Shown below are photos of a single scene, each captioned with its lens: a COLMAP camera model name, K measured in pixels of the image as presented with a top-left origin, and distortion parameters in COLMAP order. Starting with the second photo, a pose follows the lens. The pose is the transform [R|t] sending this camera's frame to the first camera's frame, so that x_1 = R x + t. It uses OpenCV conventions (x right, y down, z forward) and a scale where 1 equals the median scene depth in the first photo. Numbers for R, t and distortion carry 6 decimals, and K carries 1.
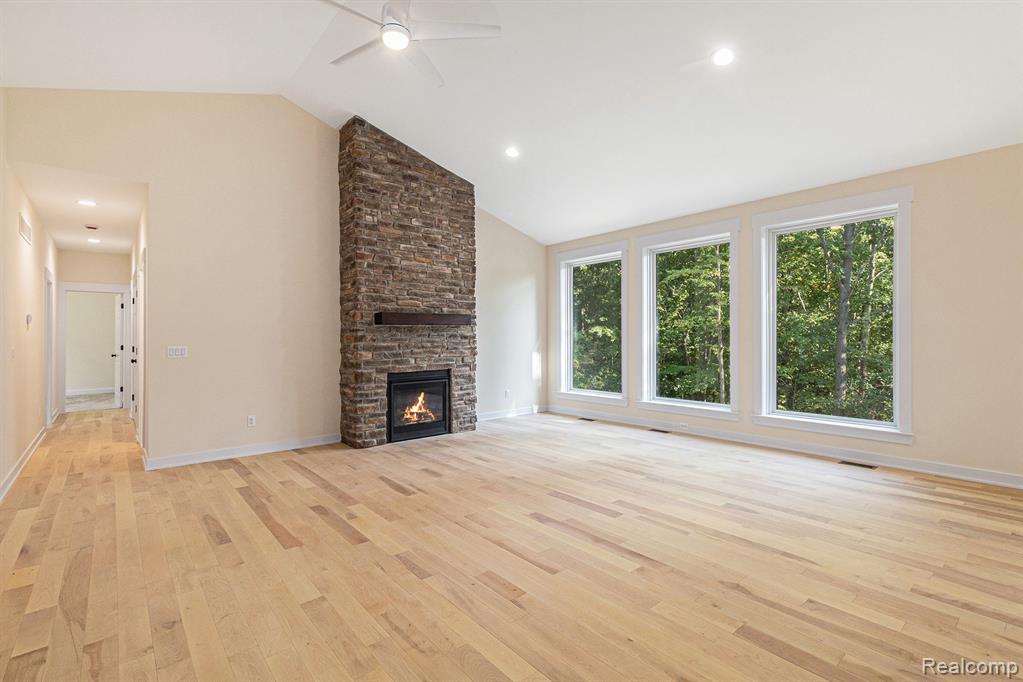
lens RADIAL K [[477.9, 0, 519.0], [0, 477.9, 334.0], [0, 0, 1]] dist [0.007327, 0.000071]
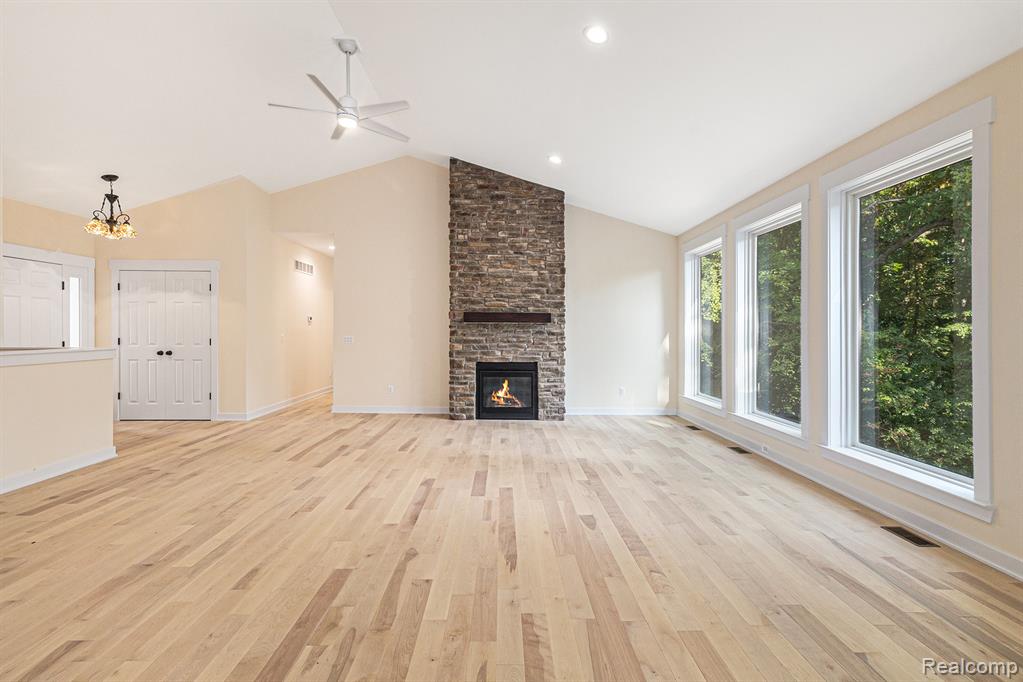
lens RADIAL K [[477.9, 0, 511.5], [0, 477.9, 339.5], [0, 0, 1]] dist [0.007327, 0.000071]
pose [[0.770643, 0.022401, -0.636873, 0.556549], [-0.009627, 0.999677, 0.023513, -0.005491], [0.637194, -0.011989, 0.770610, 0.115169]]
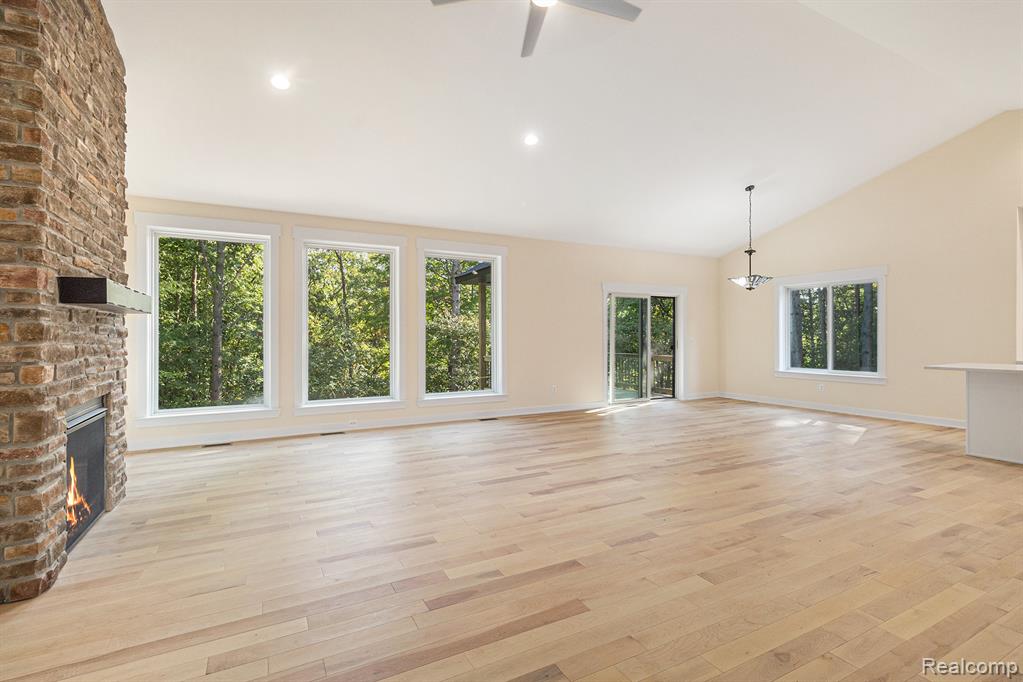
lens RADIAL K [[477.9, 0, 510.6], [0, 477.9, 338.6], [0, 0, 1]] dist [0.007327, 0.000071]
pose [[0.222003, 0.002564, 0.975043, -0.612426], [-0.003402, 0.999992, -0.001855, 0.012754], [-0.975040, -0.002906, 0.222010, 0.468882]]
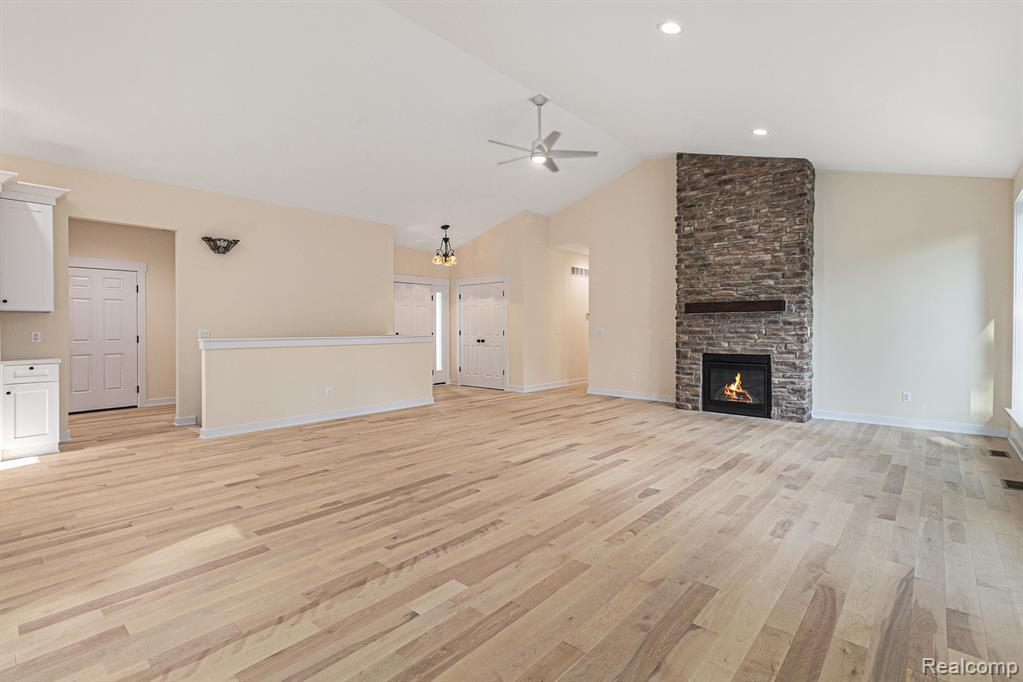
lens RADIAL K [[477.9, 0, 519.4], [0, 477.9, 343.0], [0, 0, 1]] dist [0.007327, 0.000071]
pose [[0.147146, 0.035215, -0.988488, 0.834430], [0.005044, 0.999326, 0.036352, 0.009210], [0.989102, -0.010335, 0.146870, 0.354516]]
